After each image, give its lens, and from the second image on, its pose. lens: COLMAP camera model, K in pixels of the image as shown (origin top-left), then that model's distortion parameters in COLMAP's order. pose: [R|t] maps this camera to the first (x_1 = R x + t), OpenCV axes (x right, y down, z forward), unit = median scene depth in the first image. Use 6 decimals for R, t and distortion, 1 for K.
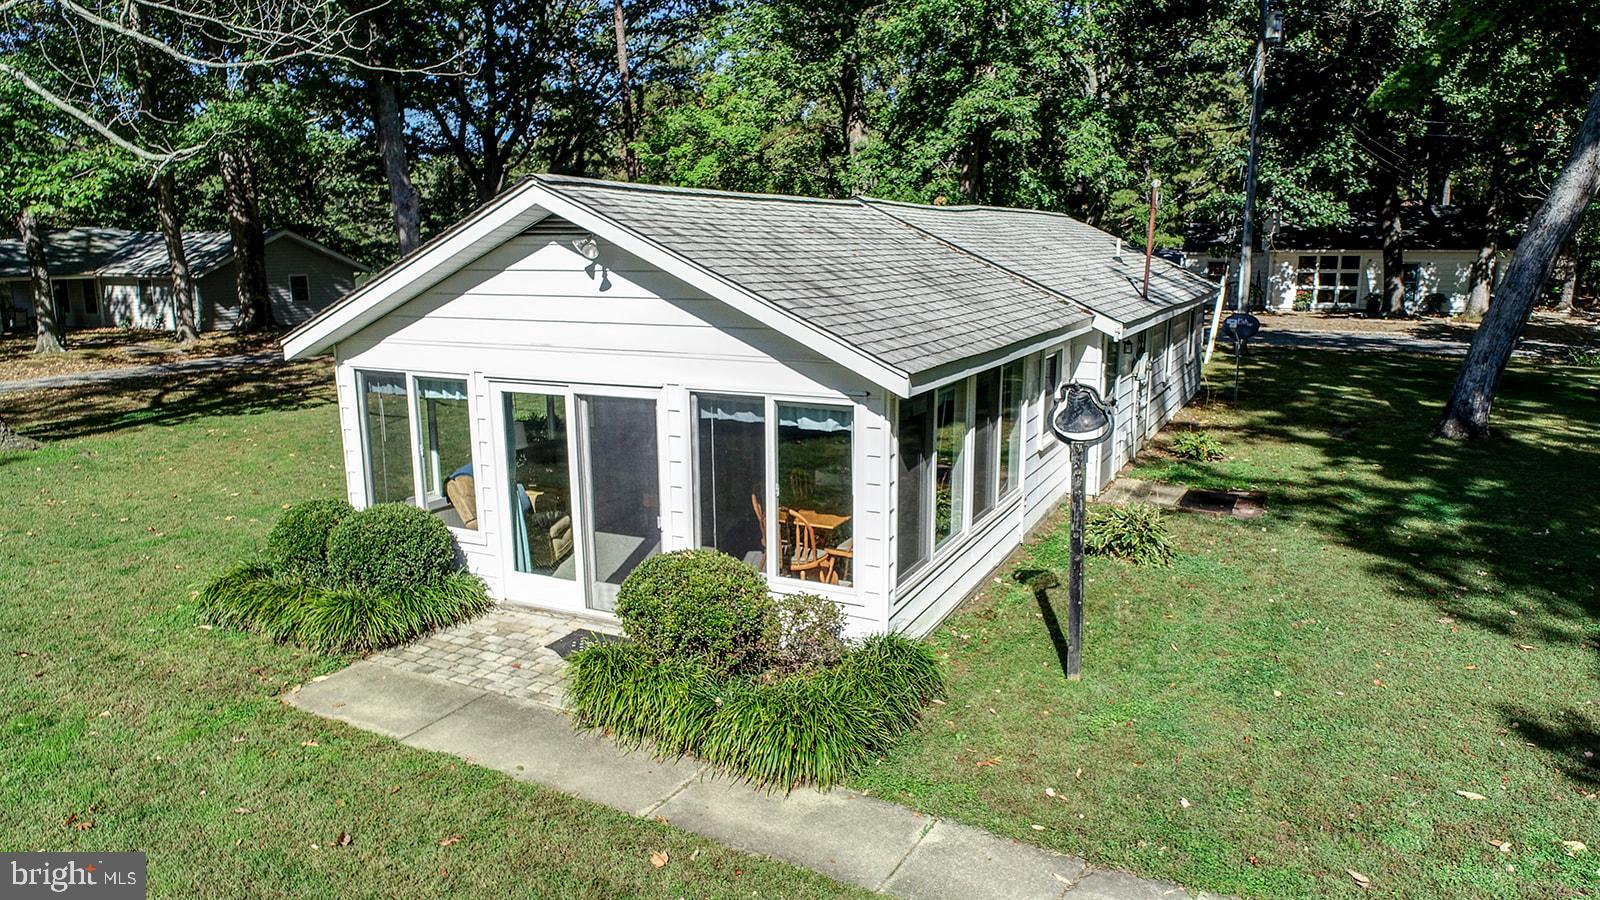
lens RADIAL K [[1094.5, 0, 800.0], [0, 1094.5, 450.0], [0, 0, 1]] dist [-0.000189, 0.000447]
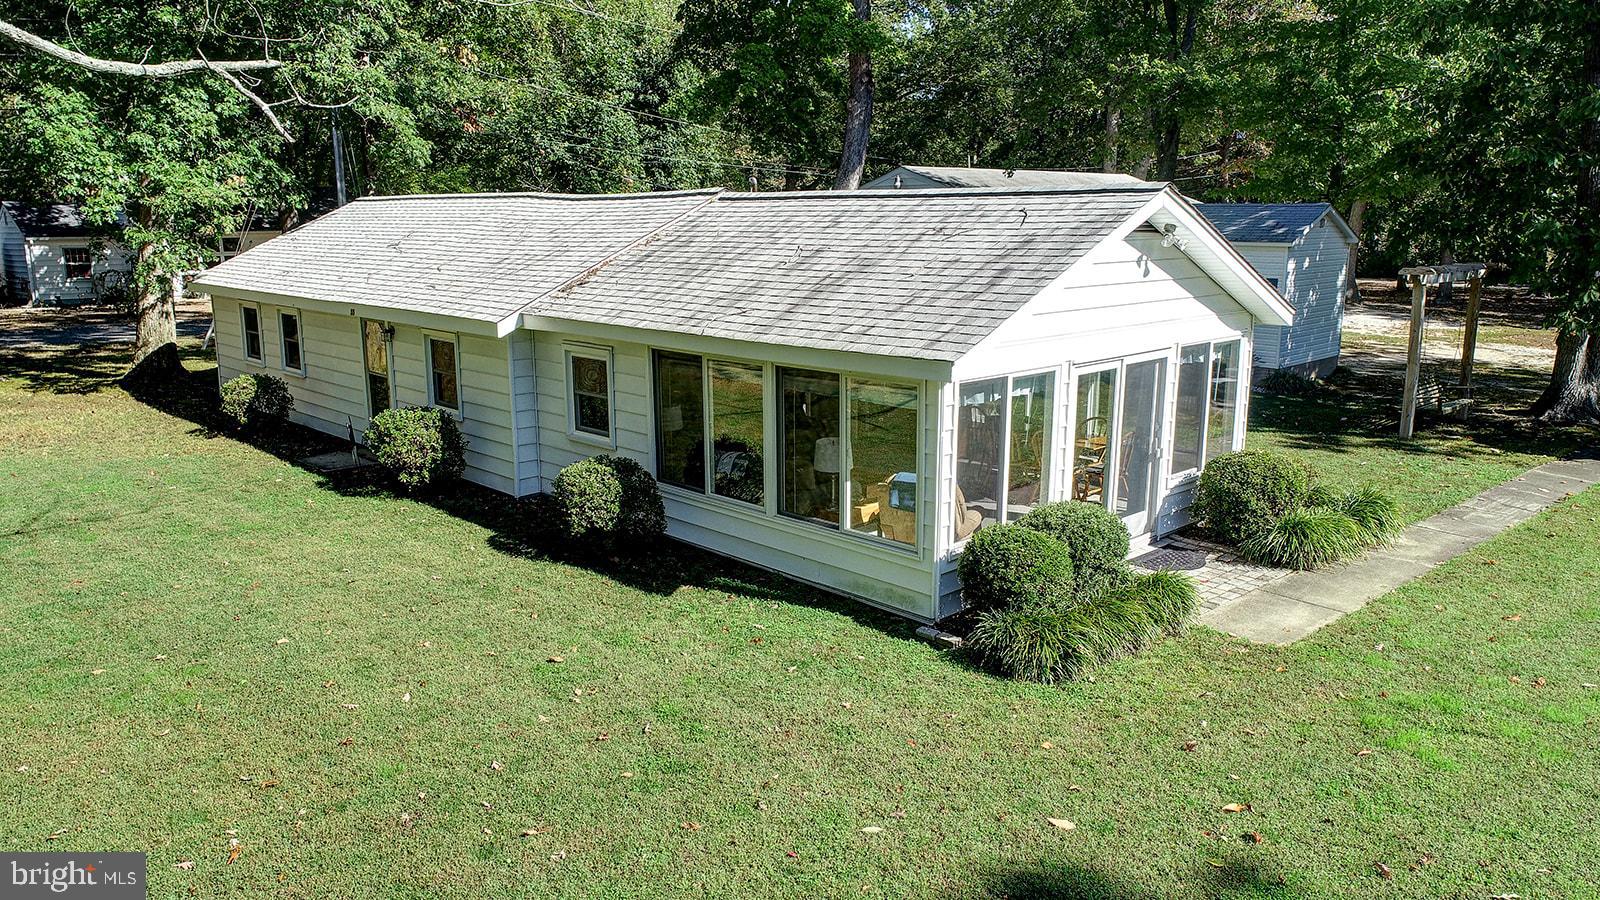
lens RADIAL K [[1094.5, 0, 800.0], [0, 1094.5, 450.0], [0, 0, 1]] dist [-0.000189, 0.000447]
pose [[0.335340, -0.179388, 0.924861, -1.499306], [0.195152, 0.973638, 0.118089, -0.177242], [-0.921663, 0.140889, 0.361507, 0.939200]]
